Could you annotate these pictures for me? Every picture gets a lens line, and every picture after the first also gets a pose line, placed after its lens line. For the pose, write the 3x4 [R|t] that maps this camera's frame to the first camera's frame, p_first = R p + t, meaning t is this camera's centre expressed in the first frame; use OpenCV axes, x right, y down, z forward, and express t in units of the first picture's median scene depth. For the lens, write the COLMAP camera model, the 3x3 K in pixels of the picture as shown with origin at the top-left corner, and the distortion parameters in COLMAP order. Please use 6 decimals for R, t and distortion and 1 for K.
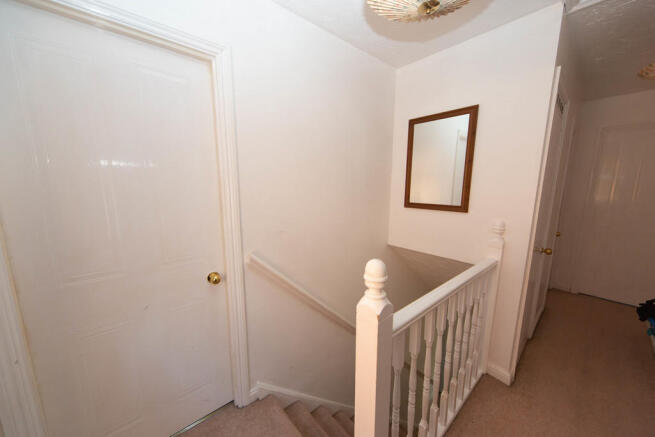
lens RADIAL K [[237.7, 0, 327.3], [0, 237.7, 228.0], [0, 0, 1]] dist [0.000344, 0.000035]
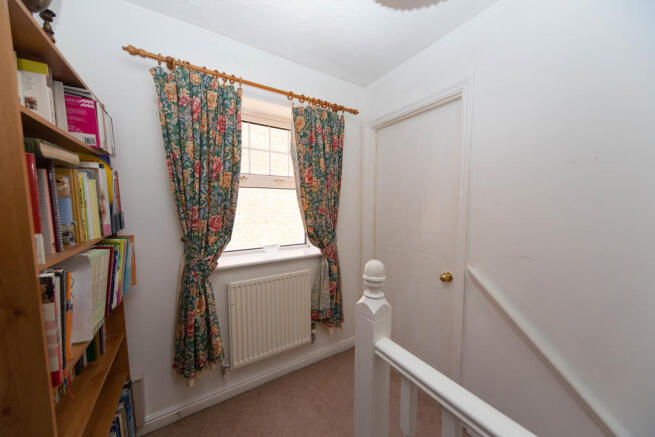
lens RADIAL K [[227.8, 0, 325.9], [0, 227.8, 219.8], [0, 0, 1]] dist [0.000725, 0.000068]
pose [[-0.157898, 0.081395, -0.984095, 0.839664], [-0.164624, 0.980480, 0.107510, -0.094852], [0.973636, 0.178981, -0.141416, 0.613787]]
